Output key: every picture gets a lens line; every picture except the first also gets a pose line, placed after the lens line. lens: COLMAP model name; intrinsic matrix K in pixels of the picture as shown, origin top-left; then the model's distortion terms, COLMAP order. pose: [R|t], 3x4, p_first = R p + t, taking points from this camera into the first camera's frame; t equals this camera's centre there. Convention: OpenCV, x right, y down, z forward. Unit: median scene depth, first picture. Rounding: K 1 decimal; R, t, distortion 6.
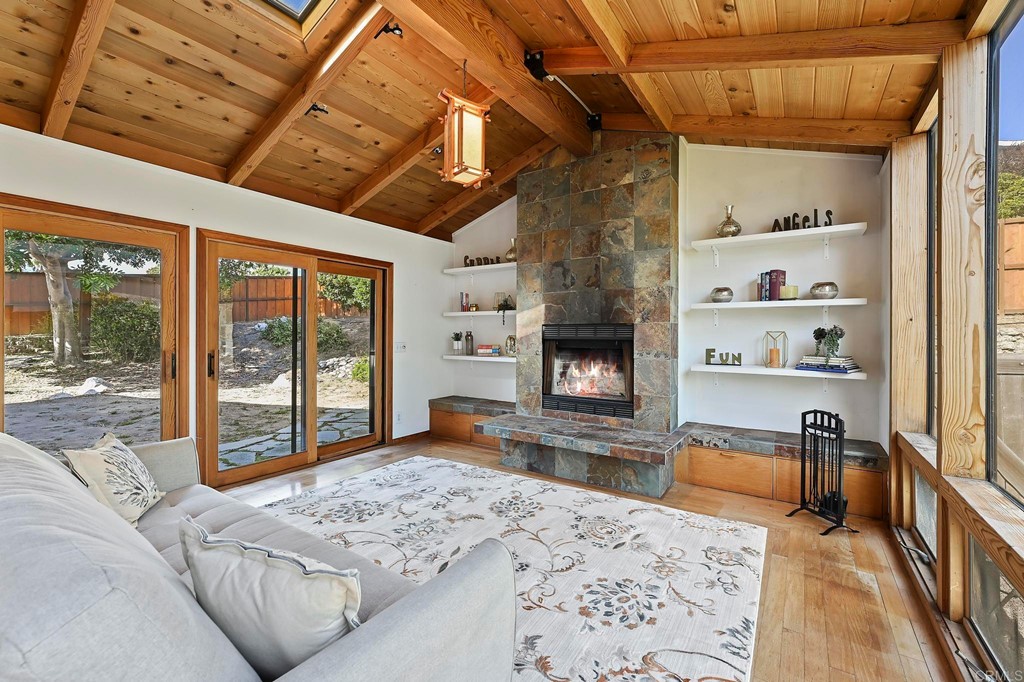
lens RADIAL K [[424.0, 0, 515.4], [0, 424.0, 339.1], [0, 0, 1]] dist [-0.000258, -0.000023]
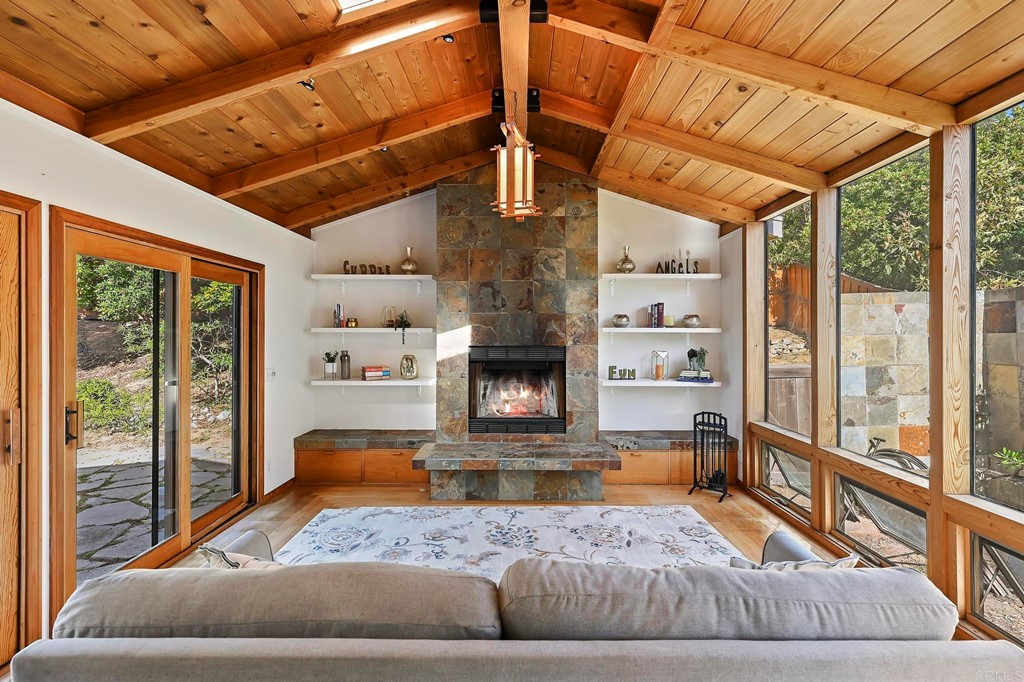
lens RADIAL K [[477.4, 0, 512.0], [0, 477.4, 341.0], [0, 0, 1]] dist [0.000092, -0.000019]
pose [[0.837309, -0.008770, 0.546659, -0.506912], [0.008509, 0.999959, 0.003009, -0.054379], [-0.546663, 0.002132, 0.837350, 0.048042]]
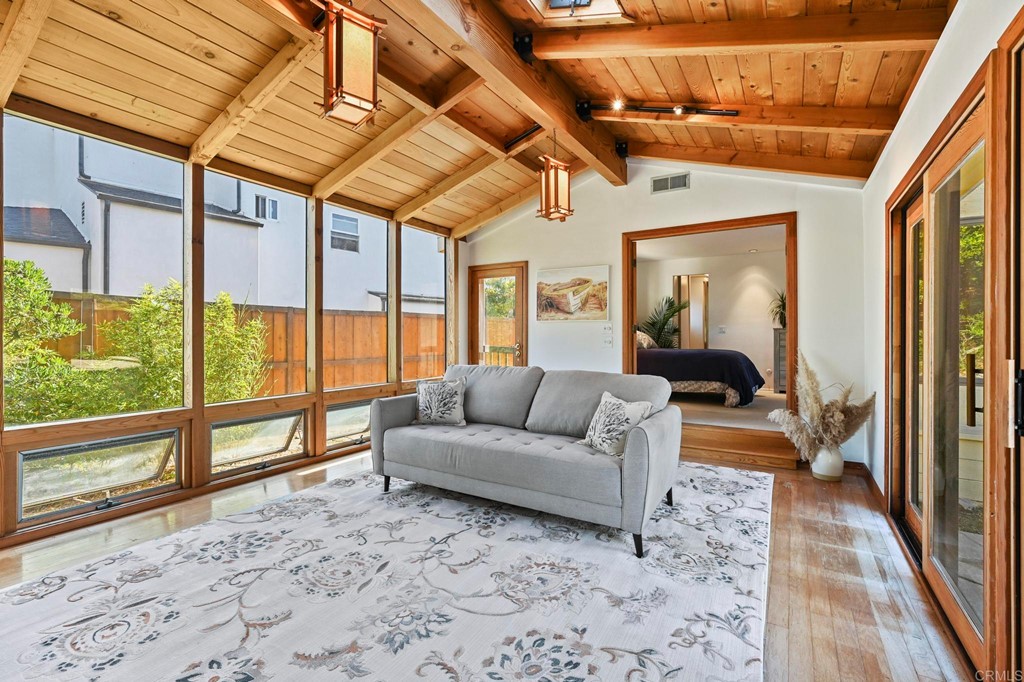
lens RADIAL K [[442.0, 0, 512.4], [0, 442.0, 330.2], [0, 0, 1]] dist [-0.000460, -0.000140]
pose [[-0.999411, -0.002114, -0.034254, -0.262348], [-0.002207, 0.999994, 0.002676, 0.001621], [0.034248, 0.002750, -0.999410, 1.230386]]
